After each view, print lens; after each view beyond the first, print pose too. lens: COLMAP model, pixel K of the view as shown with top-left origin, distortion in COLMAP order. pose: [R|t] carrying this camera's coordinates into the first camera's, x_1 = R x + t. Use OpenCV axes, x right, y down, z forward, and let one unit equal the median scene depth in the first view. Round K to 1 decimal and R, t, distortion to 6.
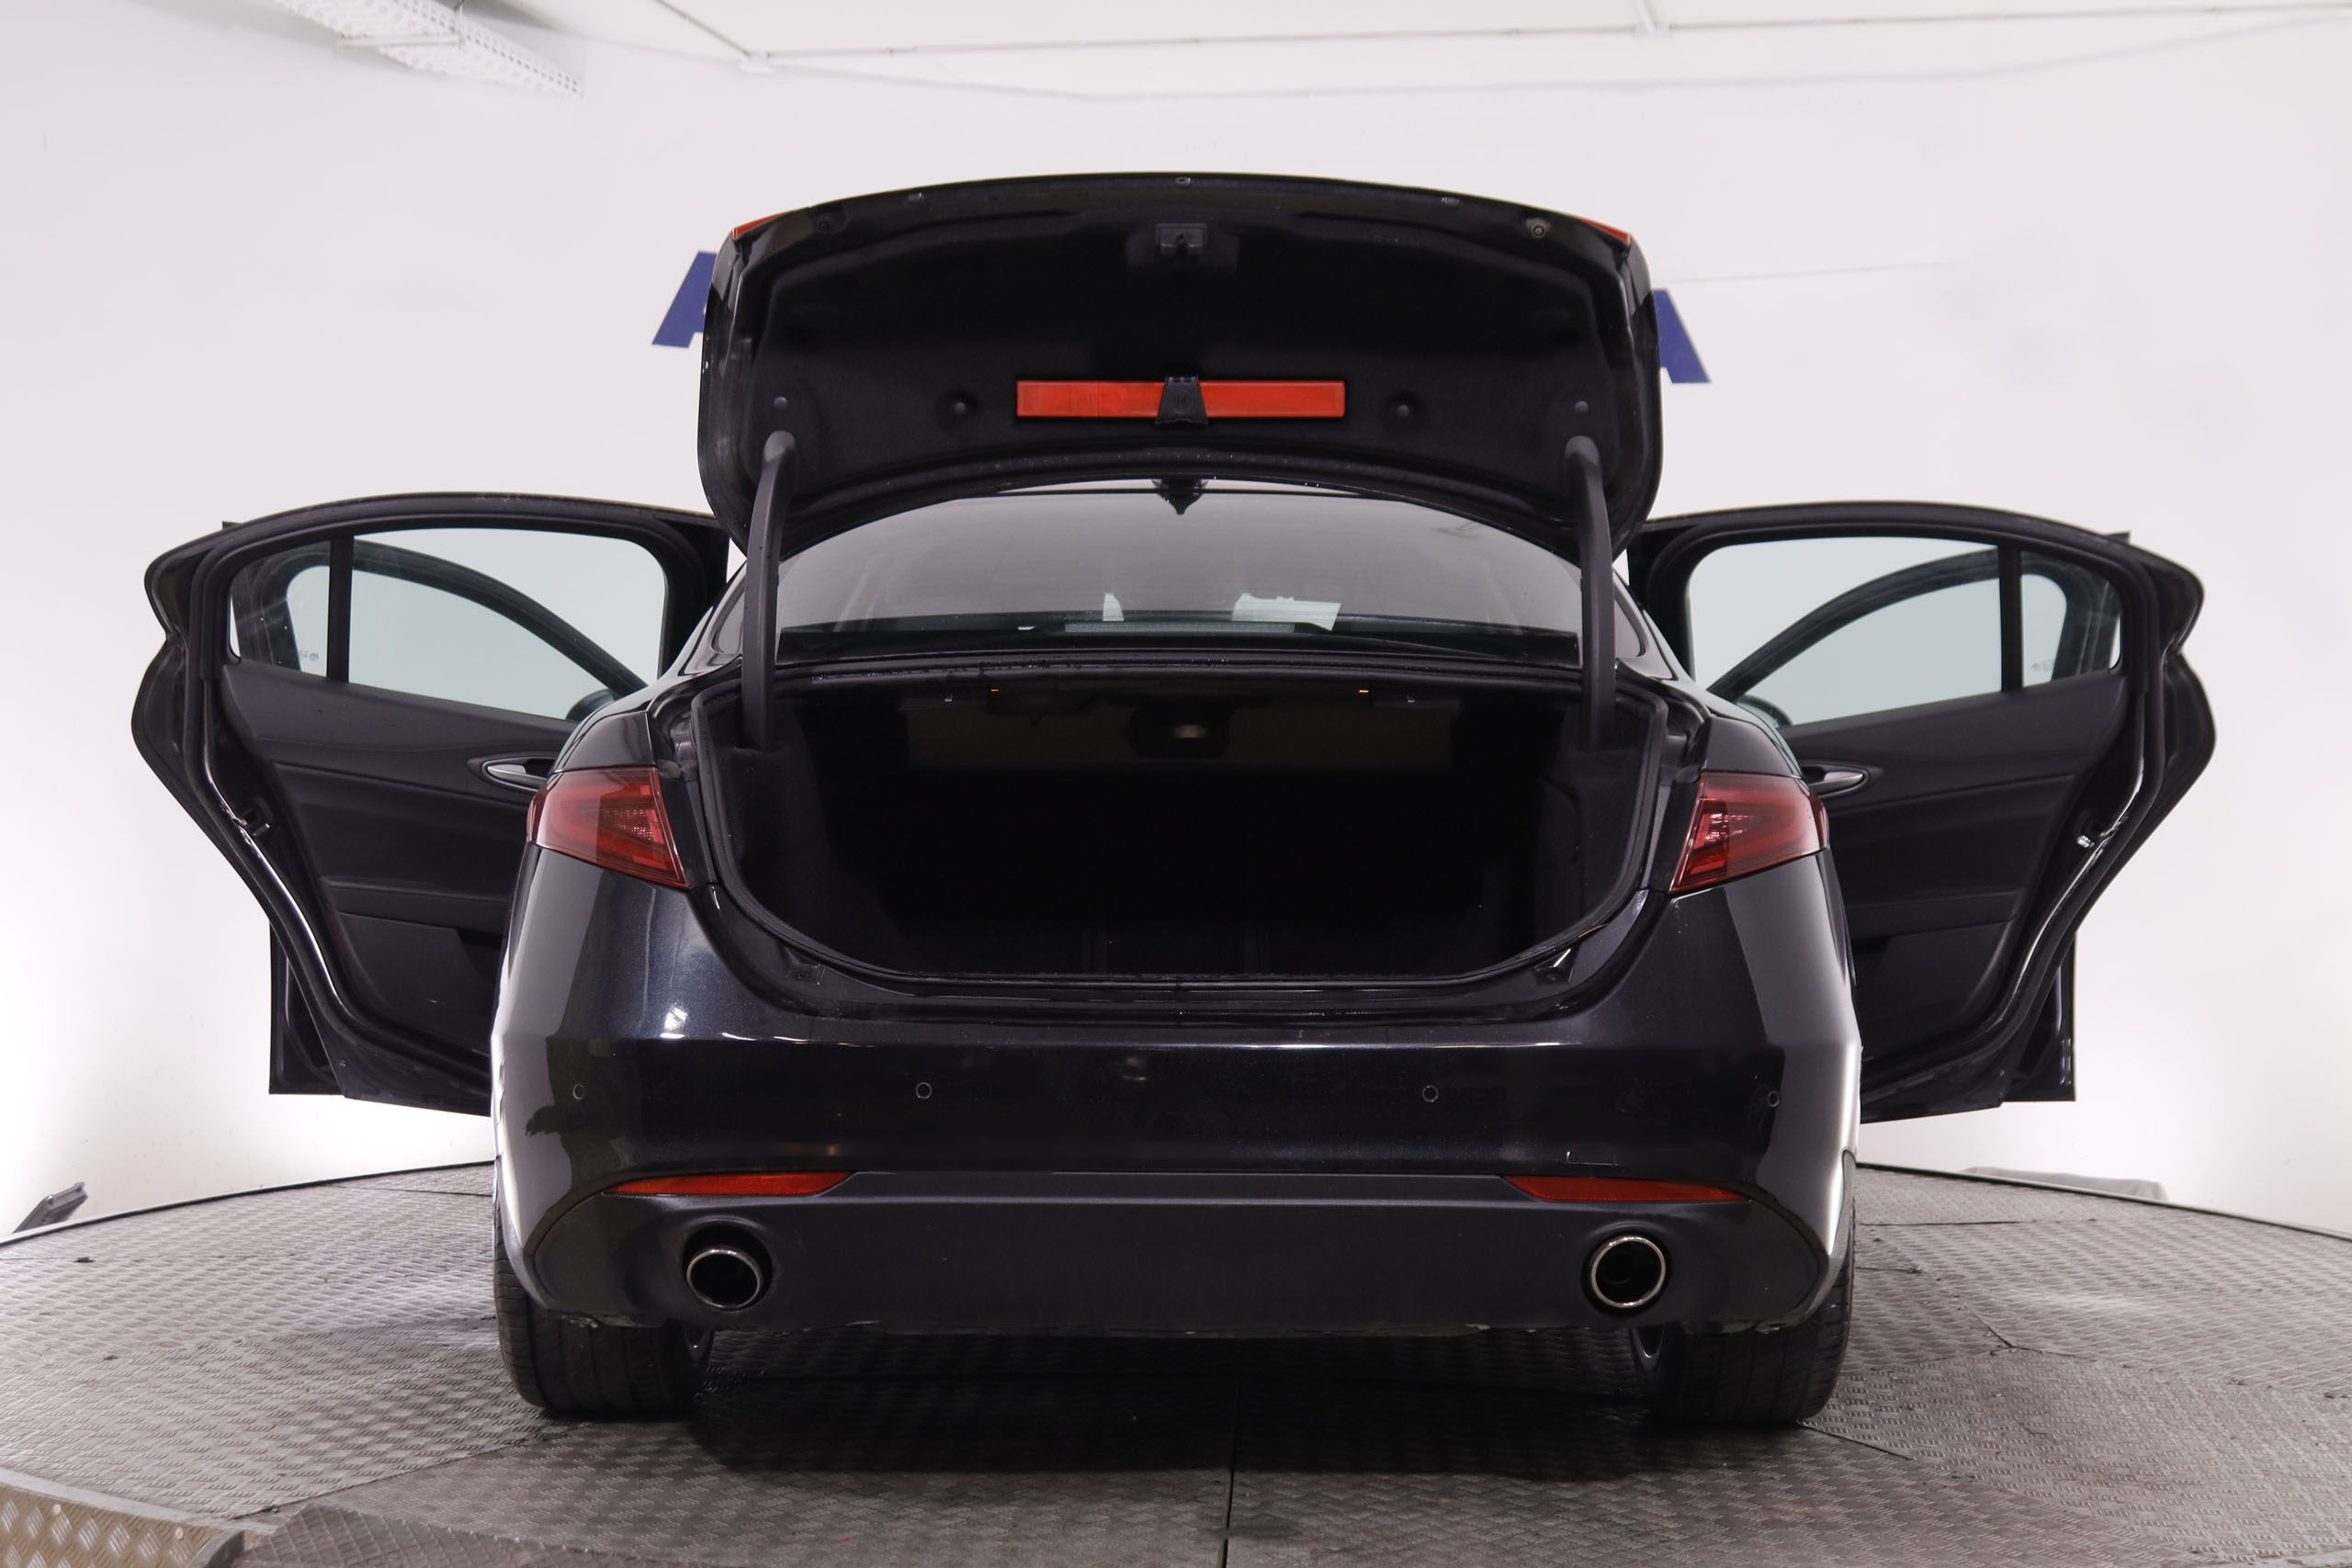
lens RADIAL K [[3184.2, 0, 1181.5], [0, 3184.2, 770.5], [0, 0, 1]] dist [-0.036460, 0.000000]
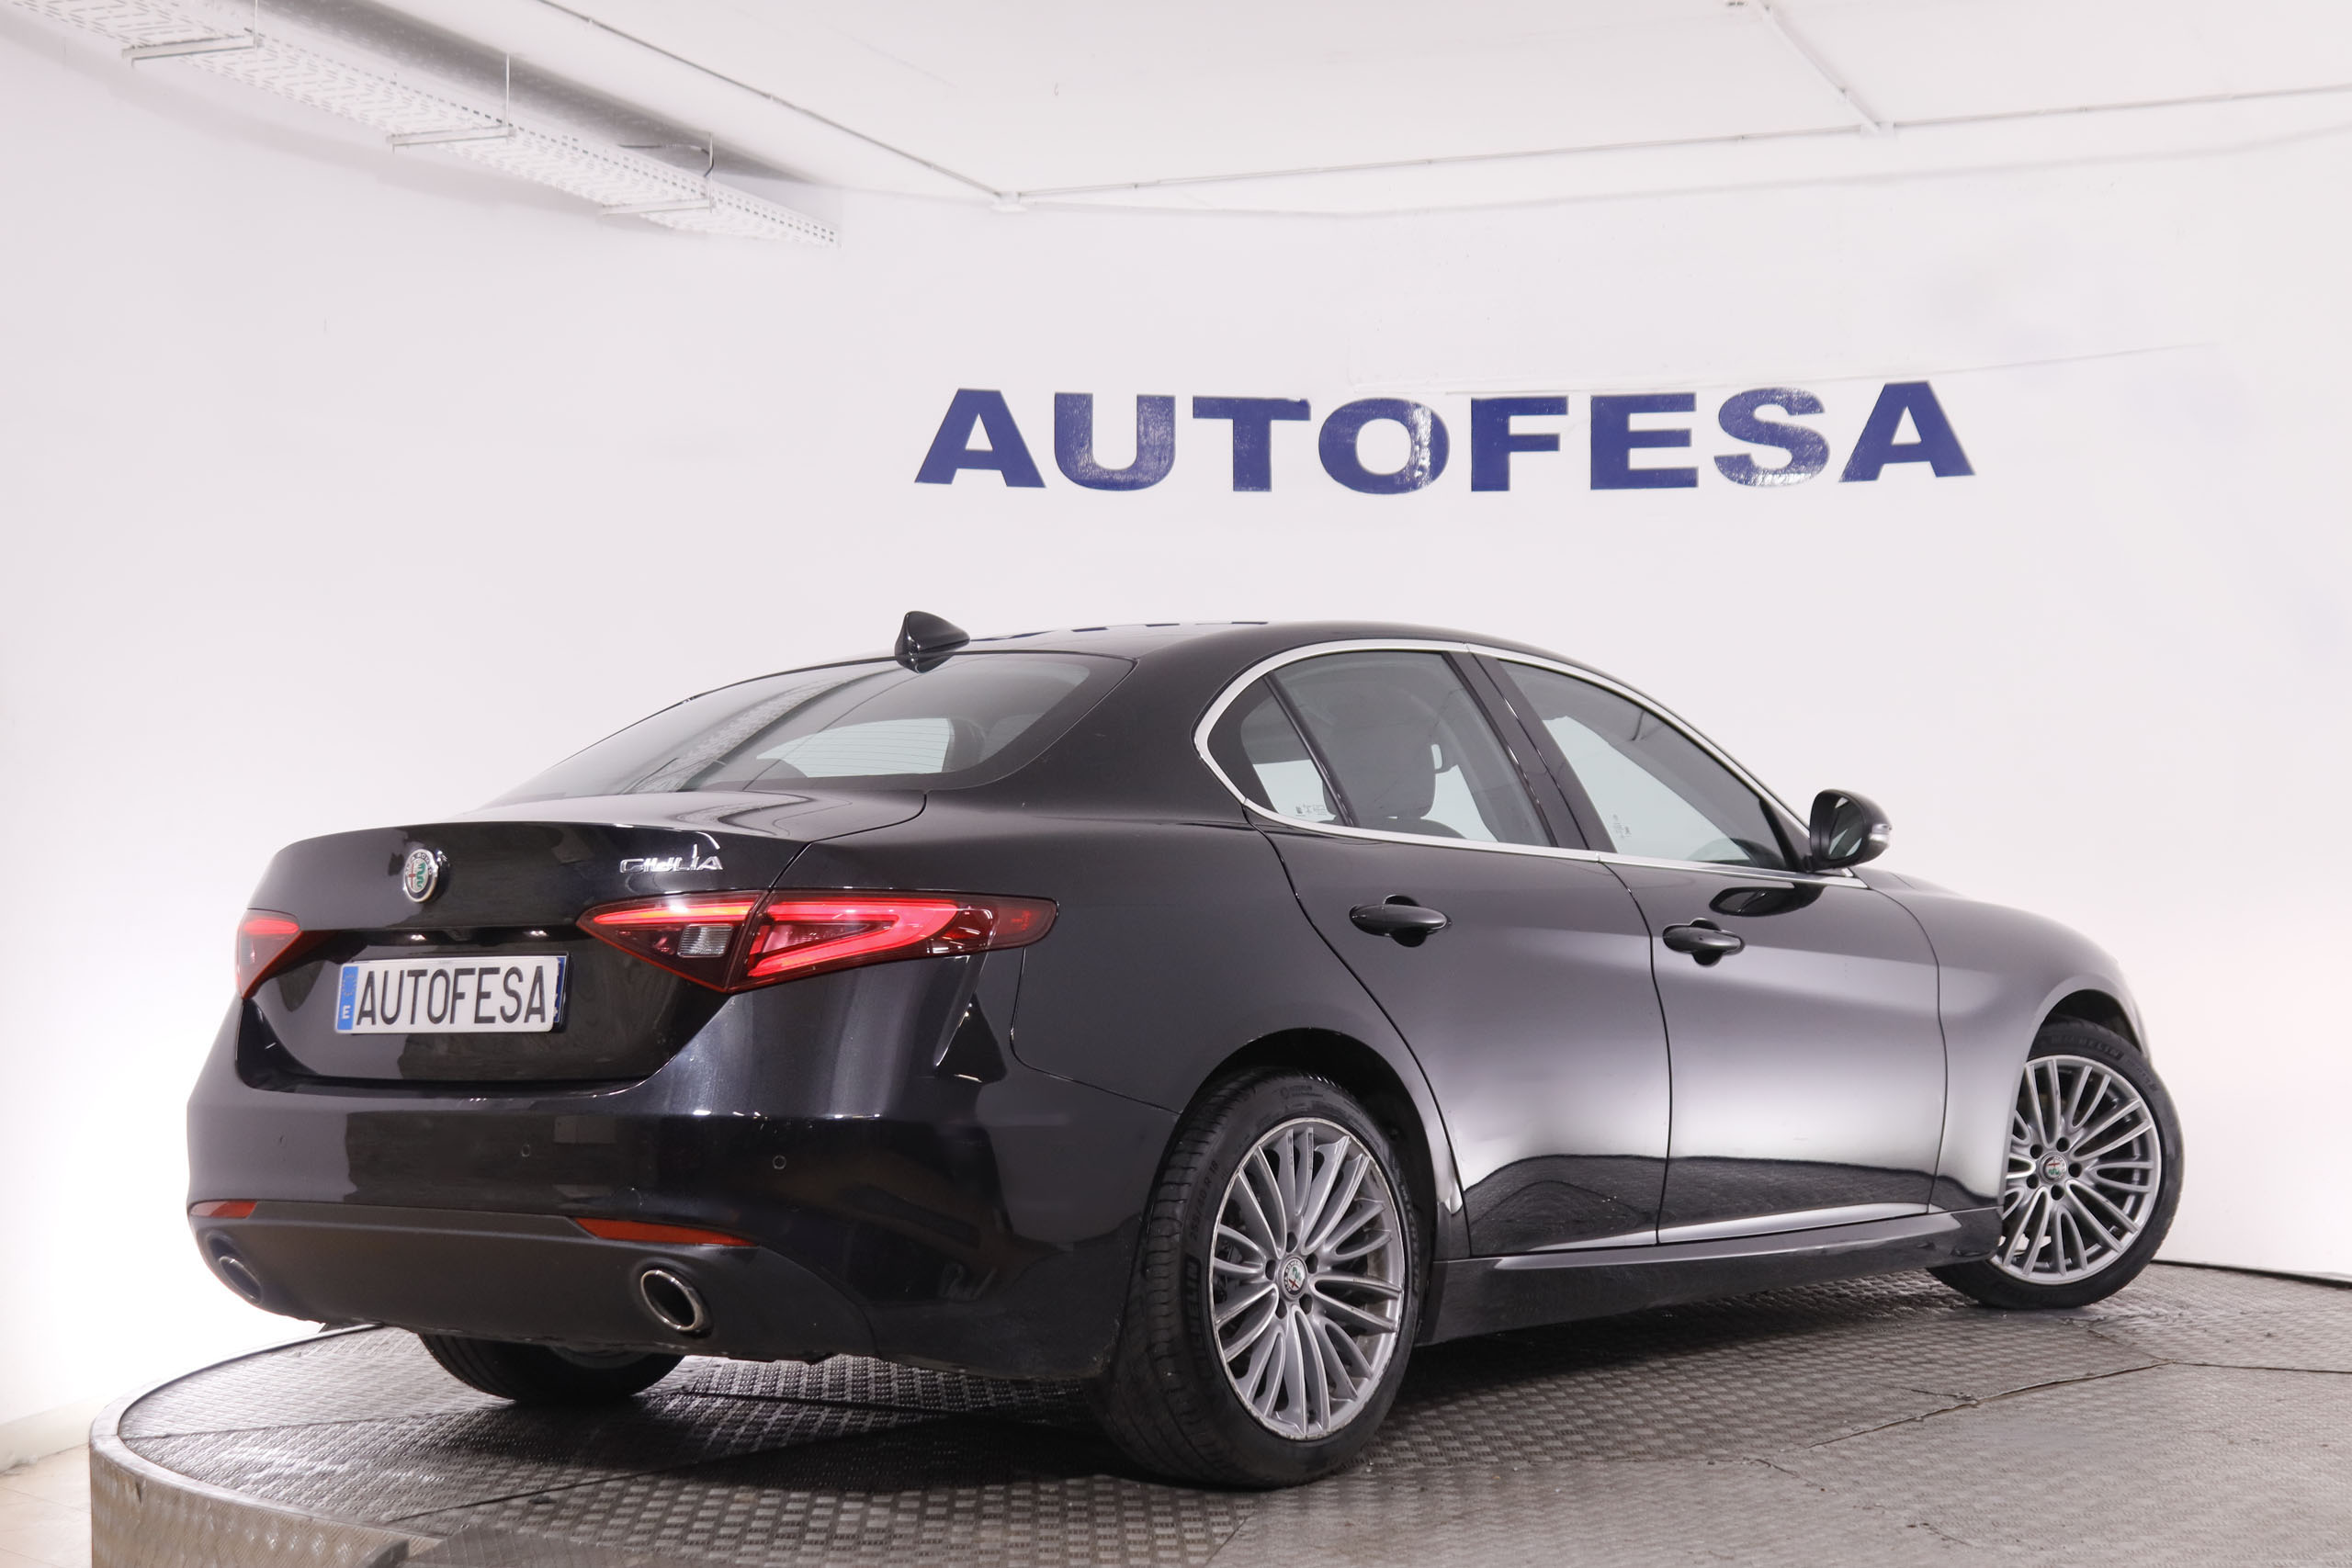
lens RADIAL K [[3590.5, 0, 1194.6], [0, 3590.5, 788.5], [0, 0, 1]] dist [-0.030397, 0.000000]
pose [[0.989569, -0.030391, -0.140820, 0.144813], [0.026643, 0.999241, -0.028425, -0.000118], [0.141577, 0.024377, 0.989627, -0.227213]]
